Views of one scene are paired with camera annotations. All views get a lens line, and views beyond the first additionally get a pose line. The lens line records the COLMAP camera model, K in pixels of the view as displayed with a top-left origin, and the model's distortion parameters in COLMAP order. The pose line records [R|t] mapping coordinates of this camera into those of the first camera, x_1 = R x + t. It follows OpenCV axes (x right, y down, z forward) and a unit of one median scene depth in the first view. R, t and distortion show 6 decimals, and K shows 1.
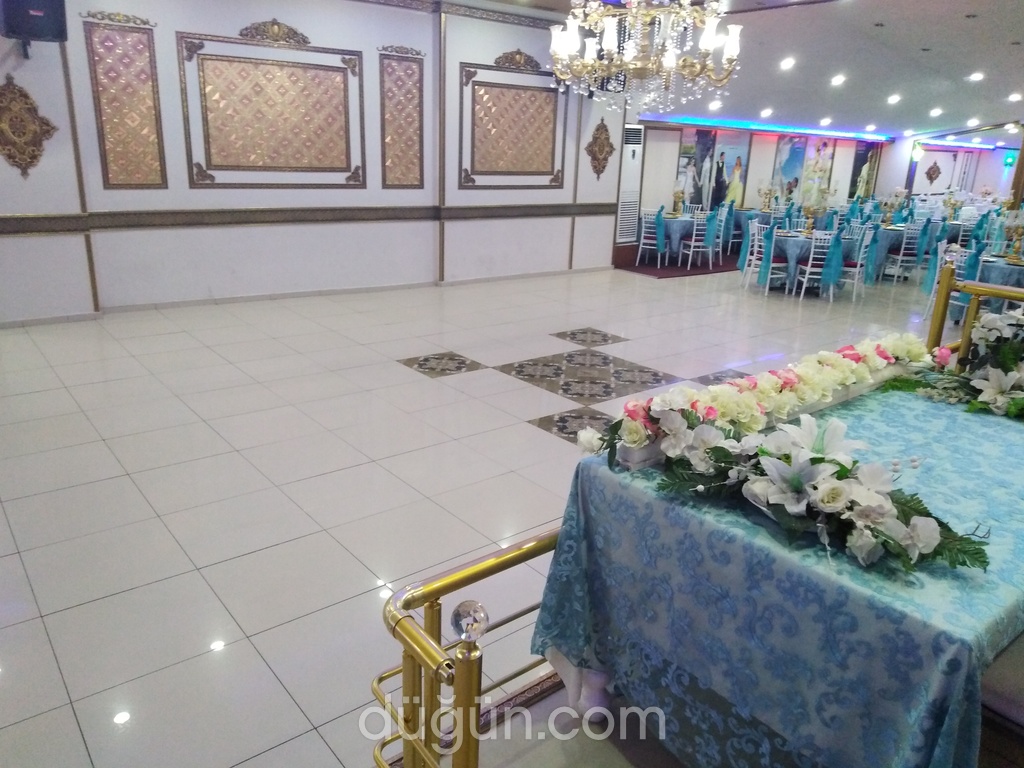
lens RADIAL K [[740.5, 0, 508.2], [0, 740.5, 385.6], [0, 0, 1]] dist [0.011095, -0.009256]
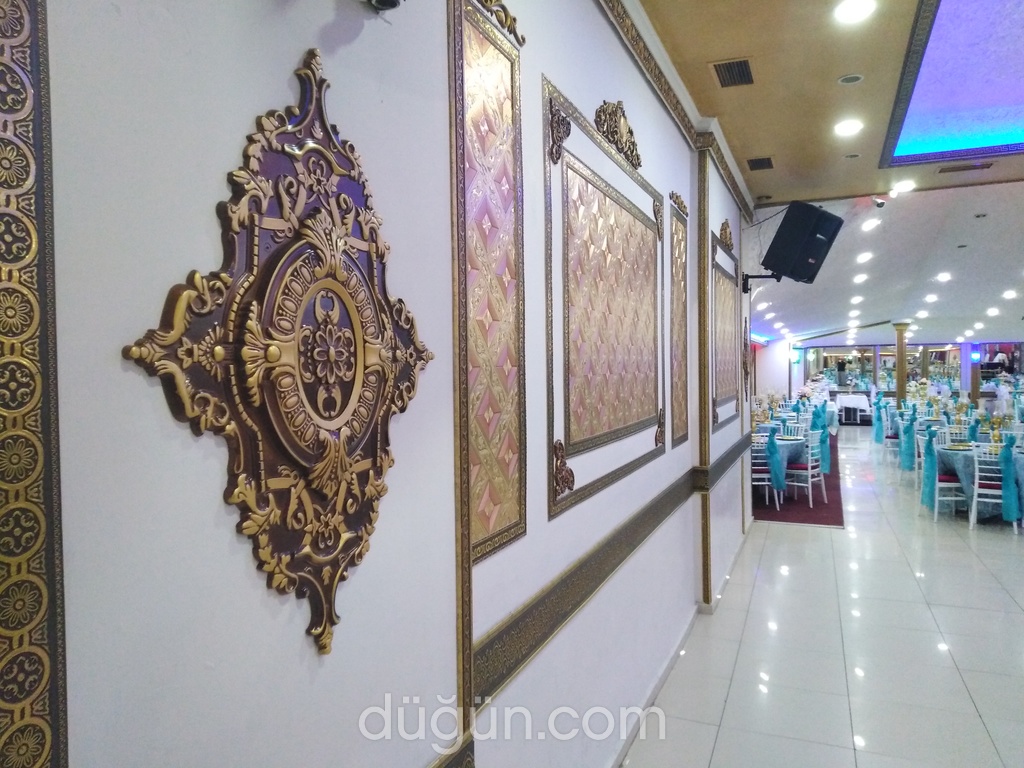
lens RADIAL K [[740.5, 0, 514.6], [0, 740.5, 386.7], [0, 0, 1]] dist [0.011095, -0.009256]
pose [[0.848877, -0.069389, 0.524016, -0.696676], [0.213129, 0.952122, -0.219180, -0.289286], [-0.483718, 0.297740, 0.823024, 0.825658]]
